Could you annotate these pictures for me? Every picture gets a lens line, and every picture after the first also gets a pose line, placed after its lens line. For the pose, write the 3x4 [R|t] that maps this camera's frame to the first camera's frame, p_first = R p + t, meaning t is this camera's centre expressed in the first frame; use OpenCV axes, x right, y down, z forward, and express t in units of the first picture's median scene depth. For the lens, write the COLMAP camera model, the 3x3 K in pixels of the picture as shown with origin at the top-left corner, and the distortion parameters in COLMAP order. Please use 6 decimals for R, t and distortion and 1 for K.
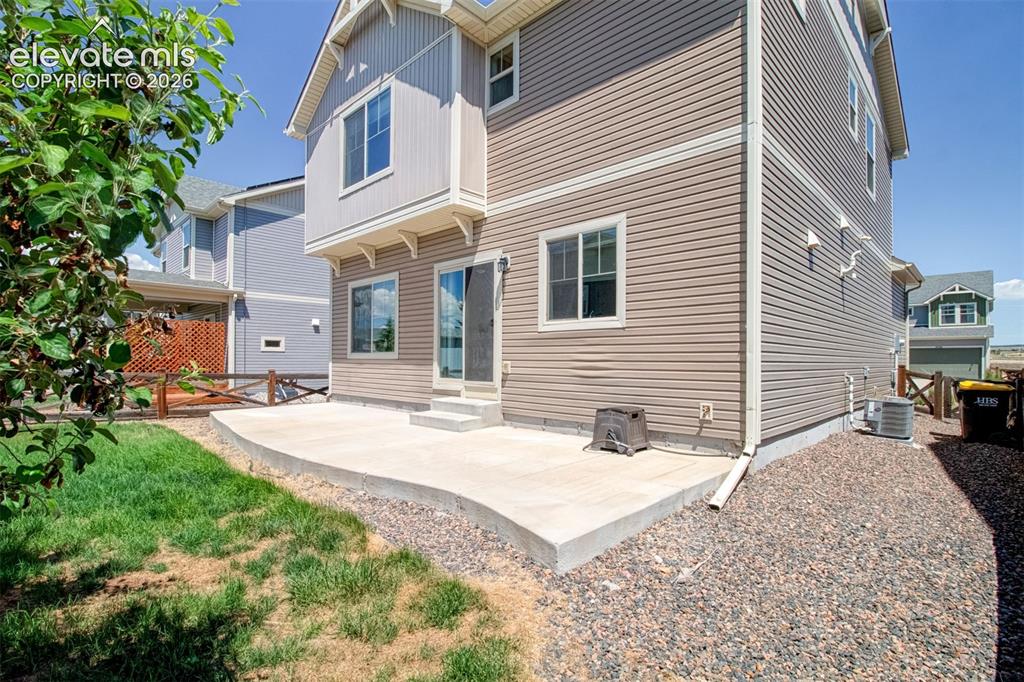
lens RADIAL K [[492.6, 0, 512.6], [0, 492.6, 356.0], [0, 0, 1]] dist [-0.000278, -0.000088]
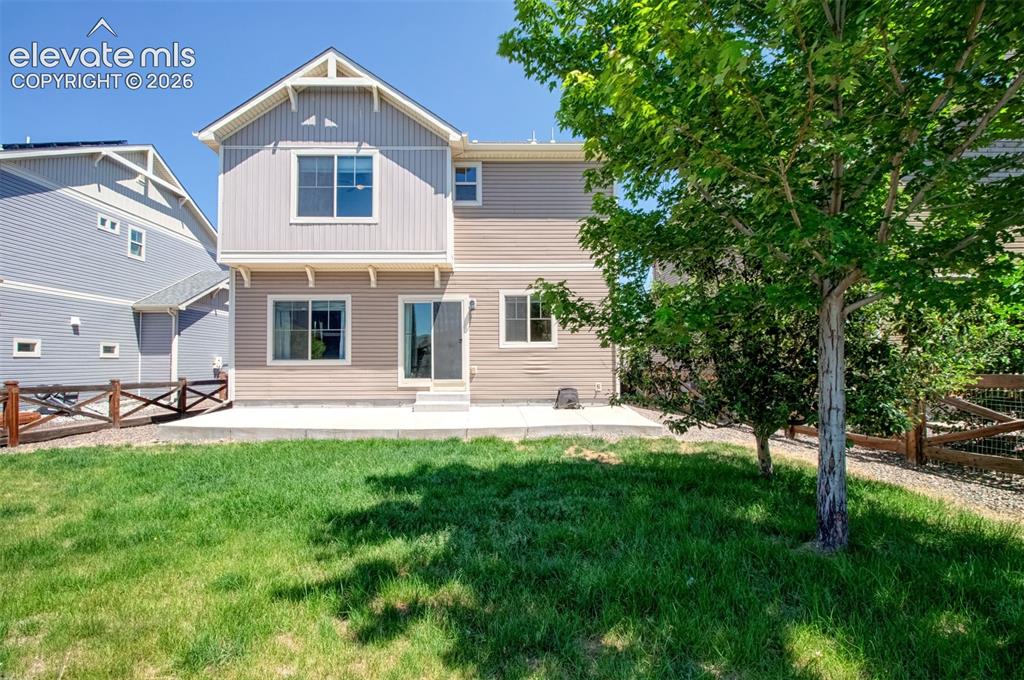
lens RADIAL K [[459.5, 0, 508.1], [0, 459.5, 351.1], [0, 0, 1]] dist [-0.000857, -0.000242]
pose [[0.692093, 0.008047, 0.721764, -0.947939], [0.001826, 0.999915, -0.012898, -0.016295], [-0.721807, 0.010245, 0.692019, -0.102210]]
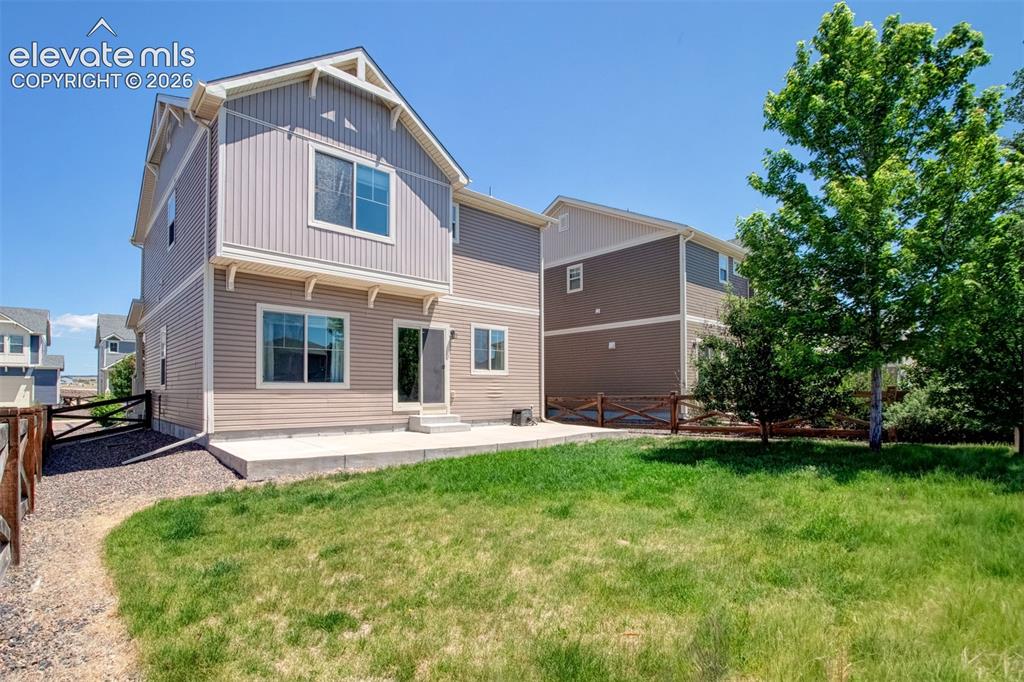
lens RADIAL K [[484.6, 0, 486.9], [0, 484.6, 387.3], [0, 0, 1]] dist [0.000678, 0.000178]
pose [[0.080124, 0.001761, 0.996783, -1.599111], [-0.009528, 0.999954, -0.001001, 0.000591], [-0.996739, -0.009417, 0.080137, 0.700631]]
